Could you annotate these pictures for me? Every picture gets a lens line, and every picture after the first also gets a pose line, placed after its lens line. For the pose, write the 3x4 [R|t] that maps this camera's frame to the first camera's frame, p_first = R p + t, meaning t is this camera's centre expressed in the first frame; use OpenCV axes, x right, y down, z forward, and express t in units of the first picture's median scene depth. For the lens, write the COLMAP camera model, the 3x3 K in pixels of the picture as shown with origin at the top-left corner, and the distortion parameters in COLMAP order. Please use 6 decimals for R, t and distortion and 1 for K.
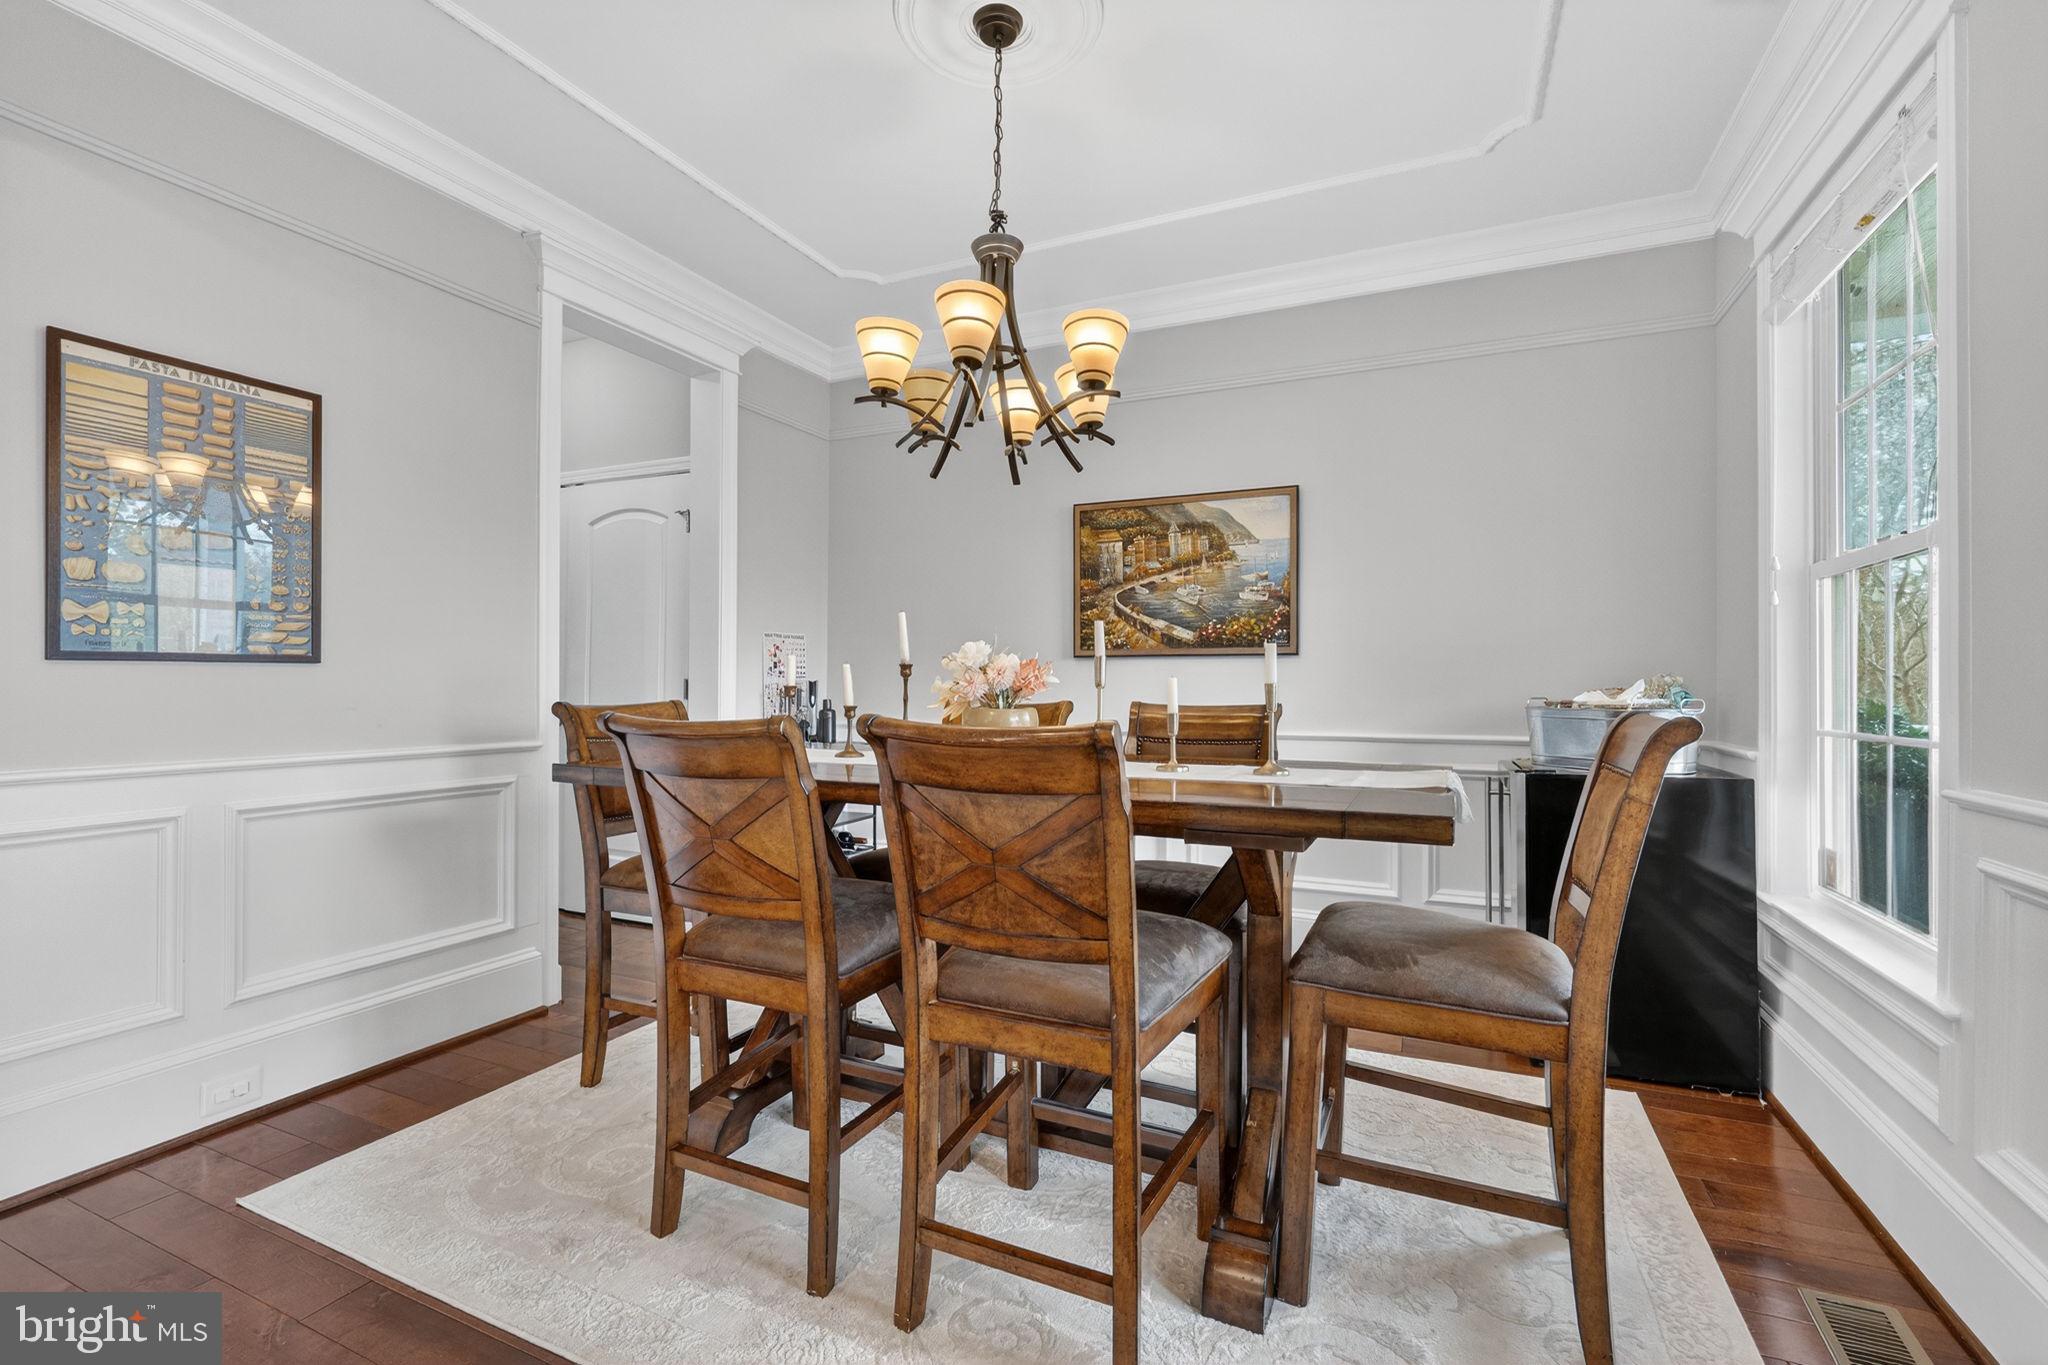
lens RADIAL K [[890.1, 0, 1026.5], [0, 890.1, 677.1], [0, 0, 1]] dist [-0.005236, 0.001012]
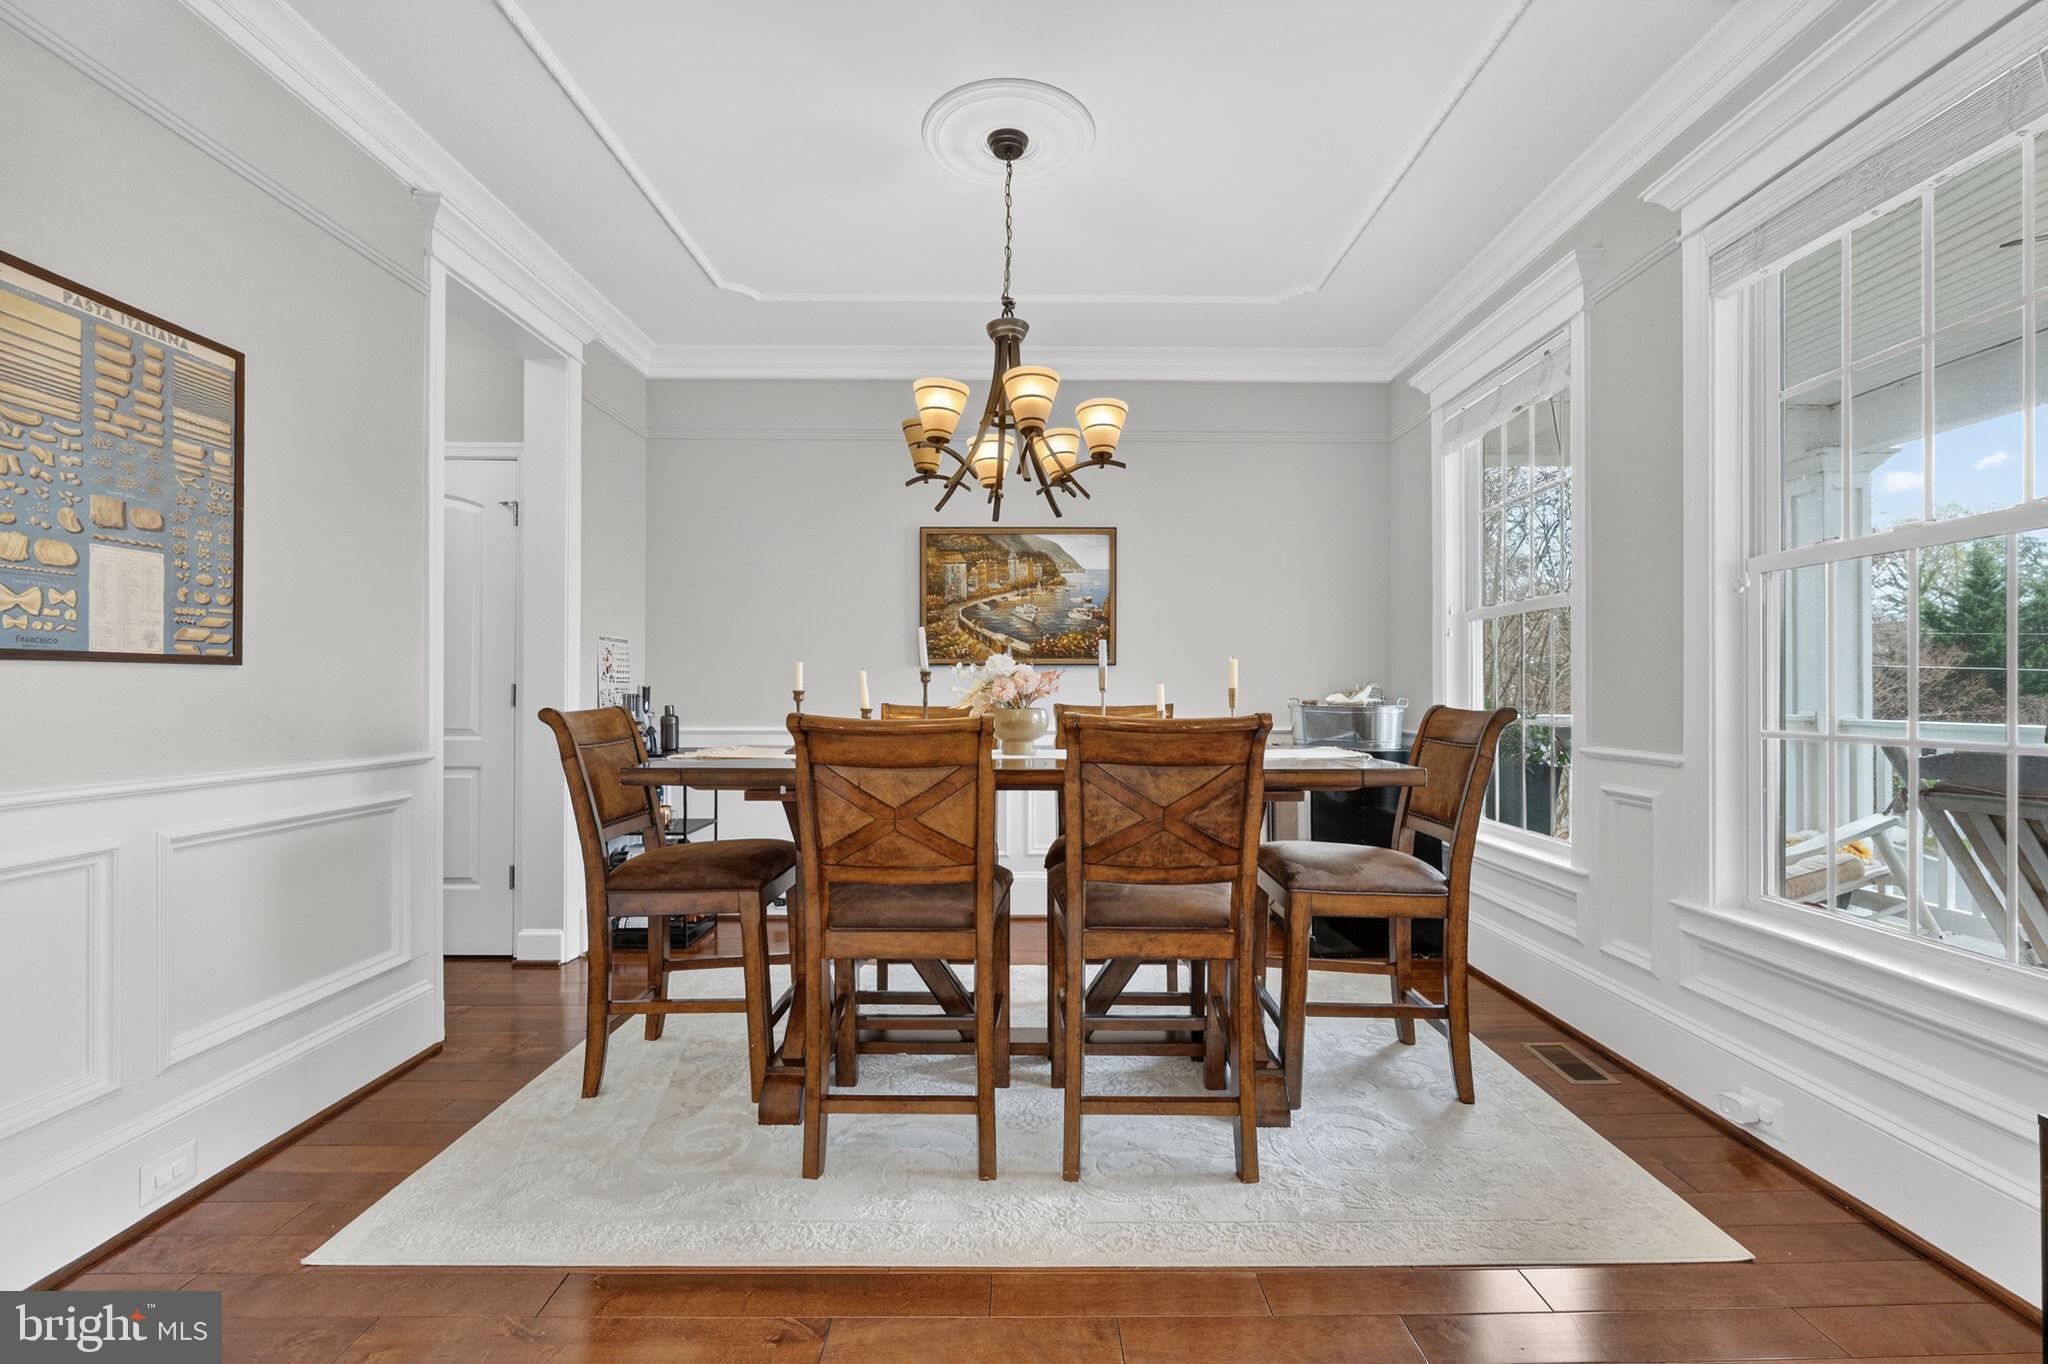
lens RADIAL K [[890.1, 0, 1028.3], [0, 890.1, 684.1], [0, 0, 1]] dist [-0.005236, 0.001012]
pose [[0.907981, 0.001555, 0.419008, -0.494832], [-0.002335, 0.999996, 0.001350, -0.000442], [-0.419005, -0.002204, 0.907981, -0.107095]]
